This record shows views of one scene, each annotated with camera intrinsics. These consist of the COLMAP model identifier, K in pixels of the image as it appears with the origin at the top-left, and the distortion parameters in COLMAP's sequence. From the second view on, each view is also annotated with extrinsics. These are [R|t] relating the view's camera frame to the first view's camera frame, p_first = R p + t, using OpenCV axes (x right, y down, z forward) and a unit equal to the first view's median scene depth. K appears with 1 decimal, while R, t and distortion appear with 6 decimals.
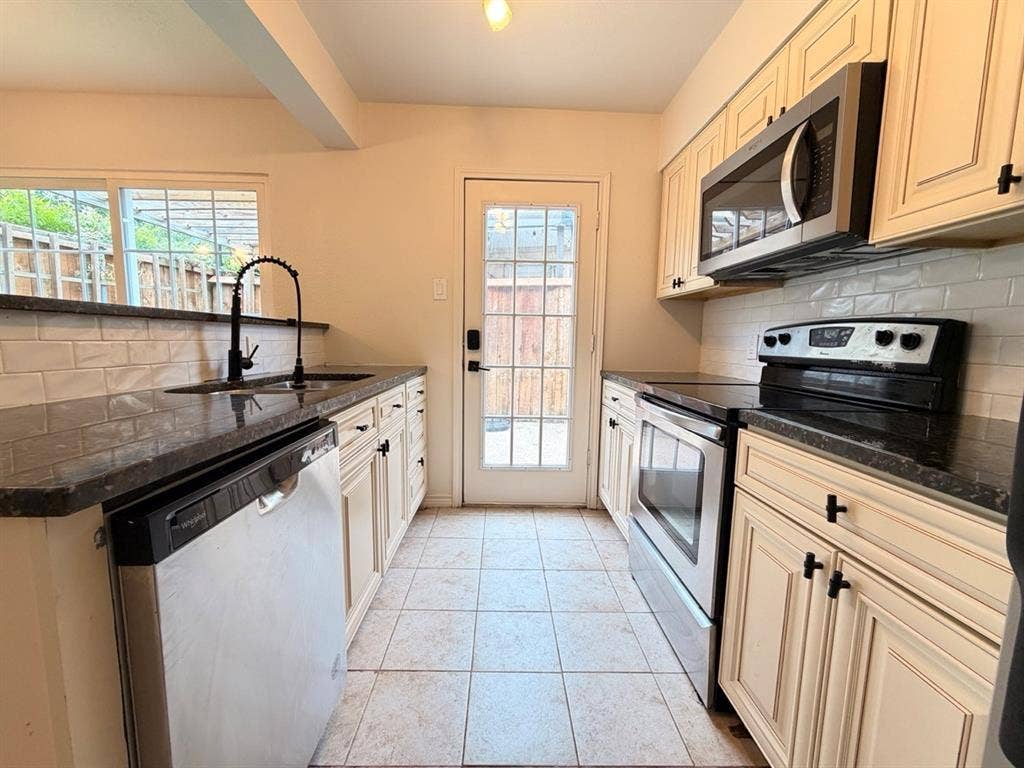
lens RADIAL K [[410.0, 0, 512.0], [0, 410.0, 384.0], [0, 0, 1]] dist [0.002004, 0.000190]
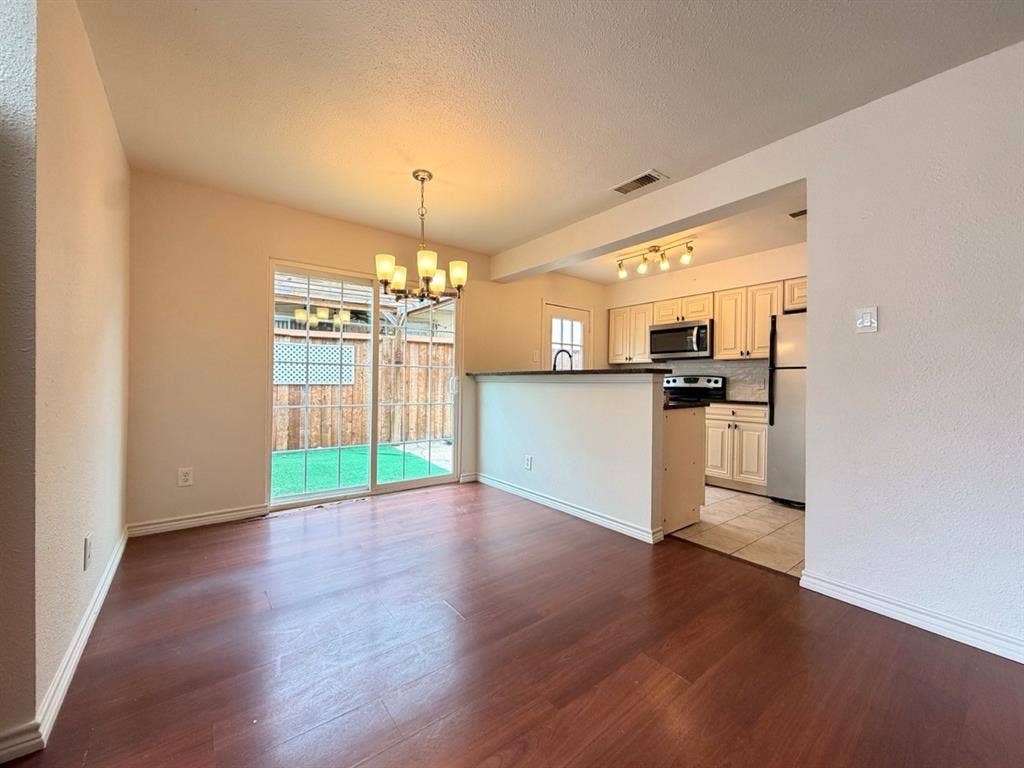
lens RADIAL K [[410.0, 0, 512.0], [0, 410.0, 384.0], [0, 0, 1]] dist [0.002004, 0.000190]
pose [[0.797087, -0.010704, 0.603770, -2.687435], [0.069320, 0.994855, -0.073879, 0.069107], [-0.599873, 0.100741, 0.793728, -0.878991]]
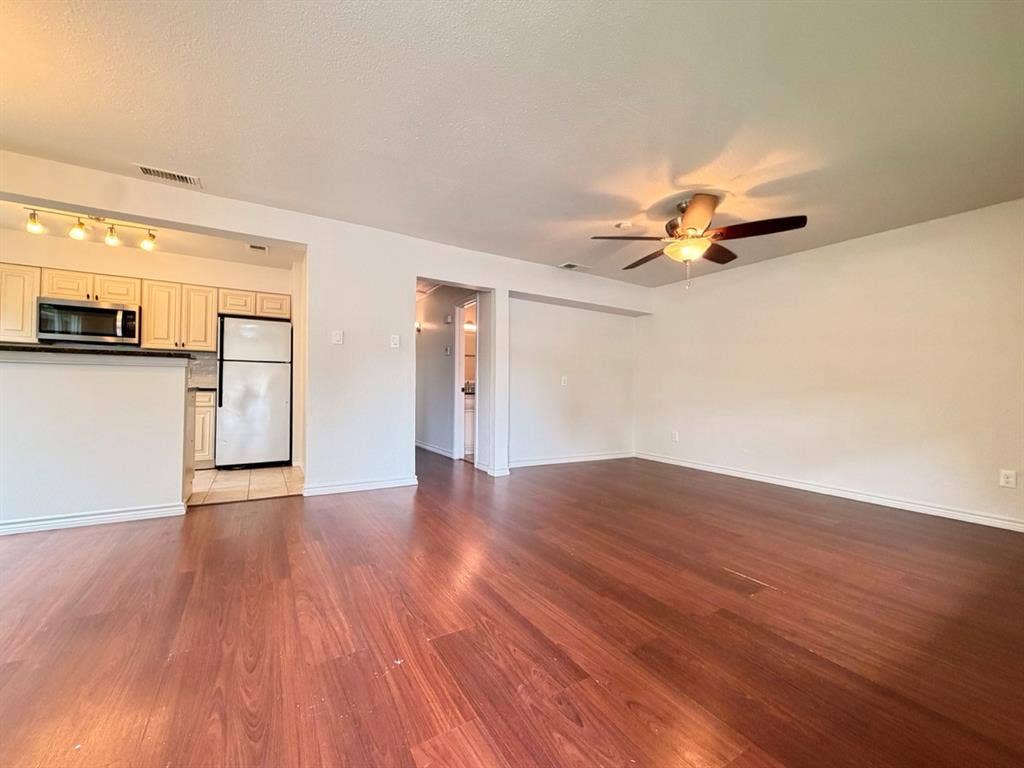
lens RADIAL K [[410.0, 0, 512.0], [0, 410.0, 384.0], [0, 0, 1]] dist [0.002004, 0.000190]
pose [[-0.517640, -0.015013, 0.855467, -3.745256], [0.072671, 0.995462, 0.061443, 0.044100], [-0.852507, 0.093973, -0.514200, -0.035781]]
